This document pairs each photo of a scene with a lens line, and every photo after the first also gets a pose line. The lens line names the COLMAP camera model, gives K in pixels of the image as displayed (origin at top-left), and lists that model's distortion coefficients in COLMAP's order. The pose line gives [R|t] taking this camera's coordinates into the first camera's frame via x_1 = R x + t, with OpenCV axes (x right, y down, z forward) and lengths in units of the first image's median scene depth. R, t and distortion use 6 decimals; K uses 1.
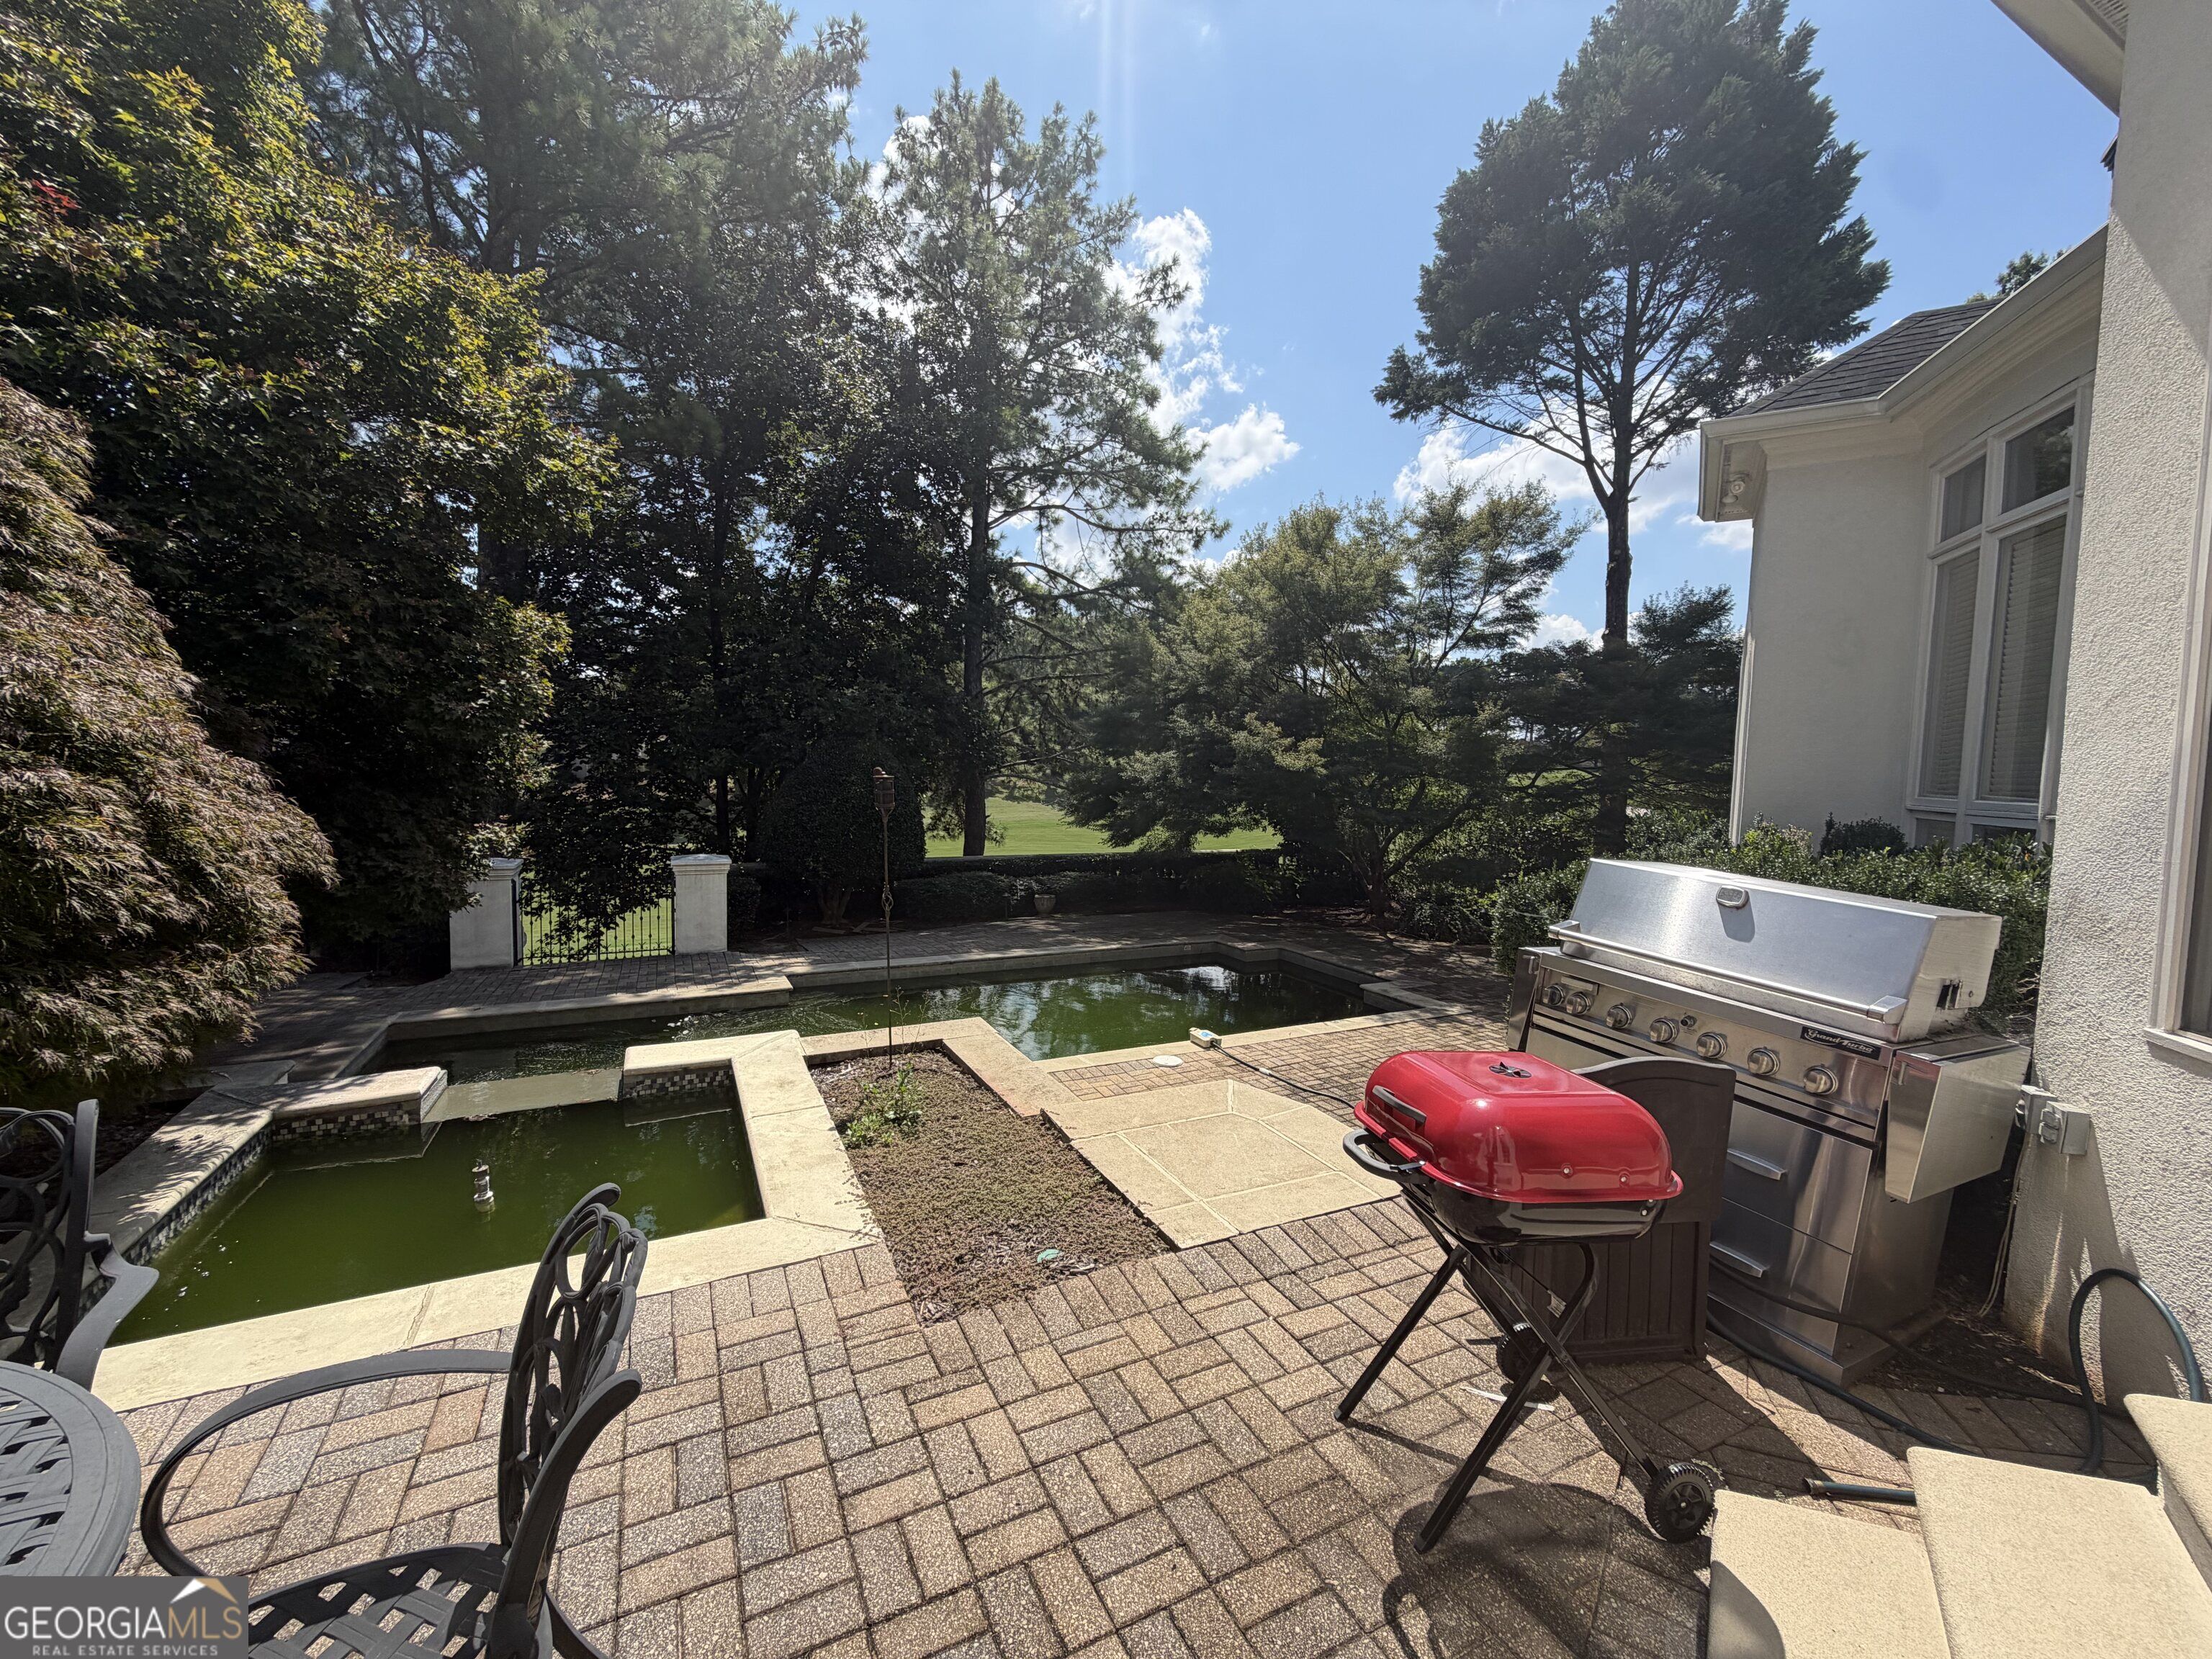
lens RADIAL K [[895.9, 0, 1112.5], [0, 895.9, 842.6], [0, 0, 1]] dist [0.019893, 0.000108]
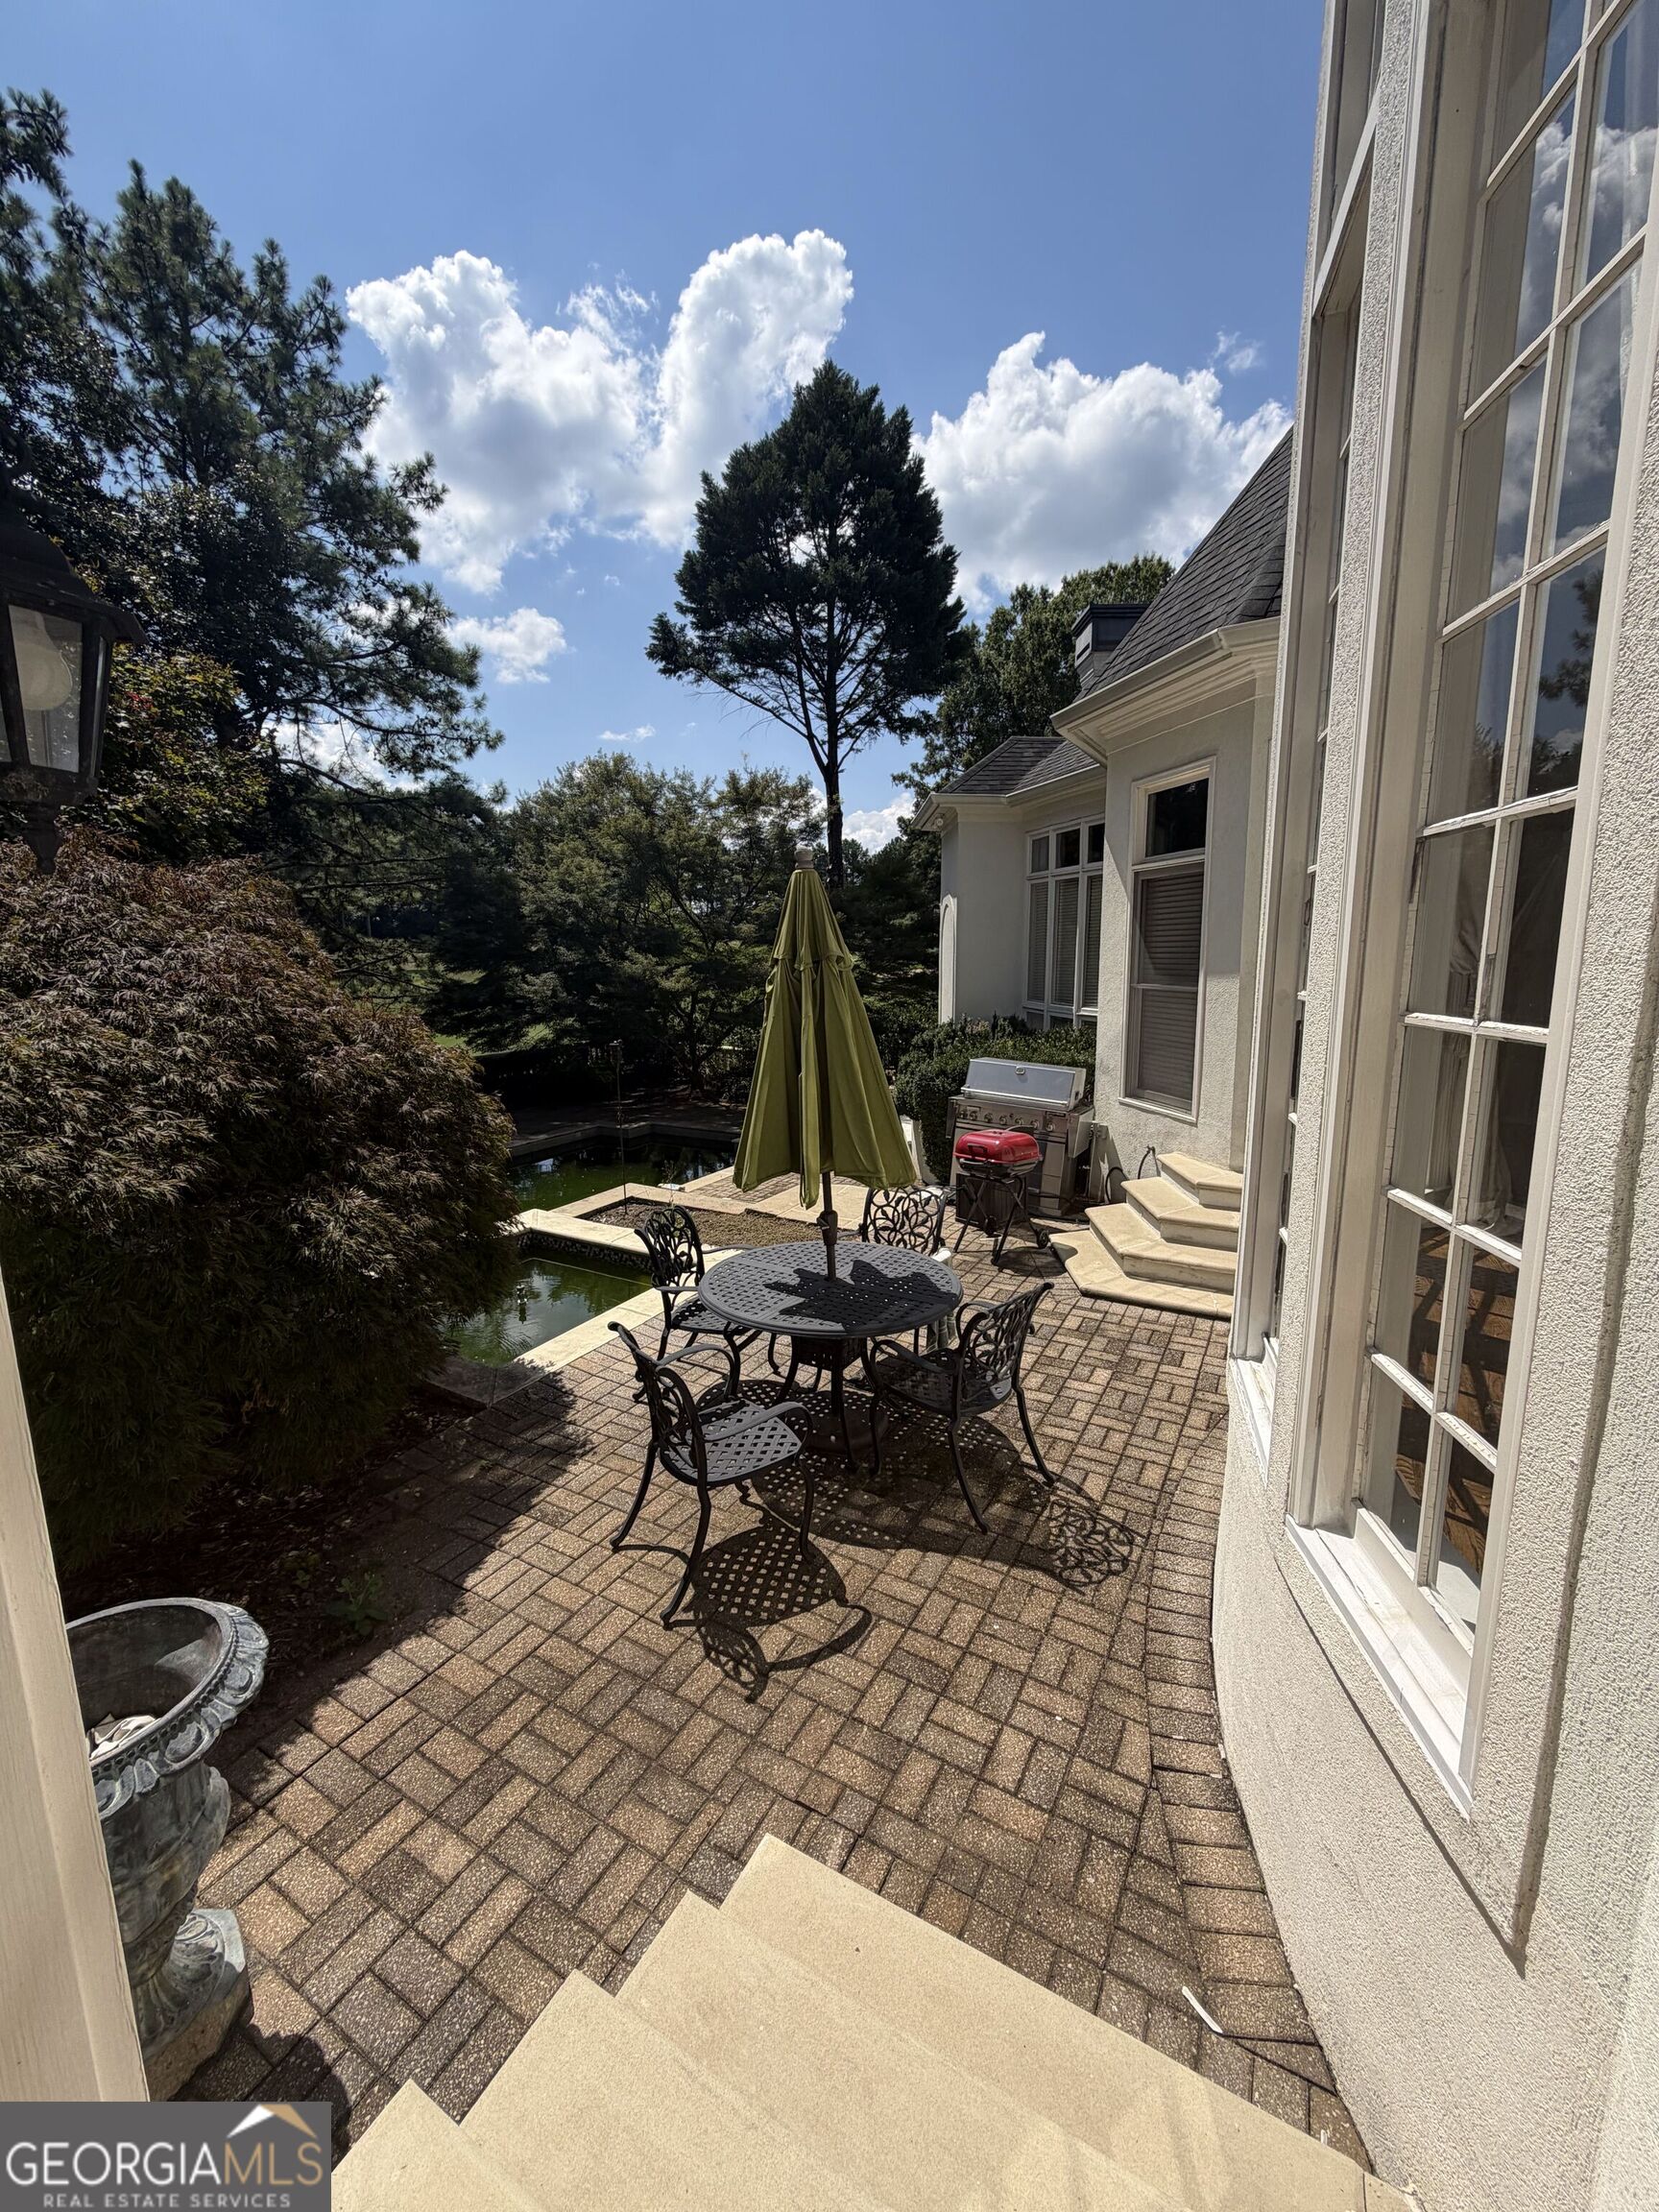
lens RADIAL K [[894.3, 0, 829.5], [0, 894.3, 1106.0], [0, 0, 1]] dist [0.112039, 0.000023]
pose [[0.839046, -0.128674, 0.528626, -0.236798], [0.075361, 0.989751, 0.121303, -0.039222], [-0.538816, -0.061941, 0.840143, -0.189594]]
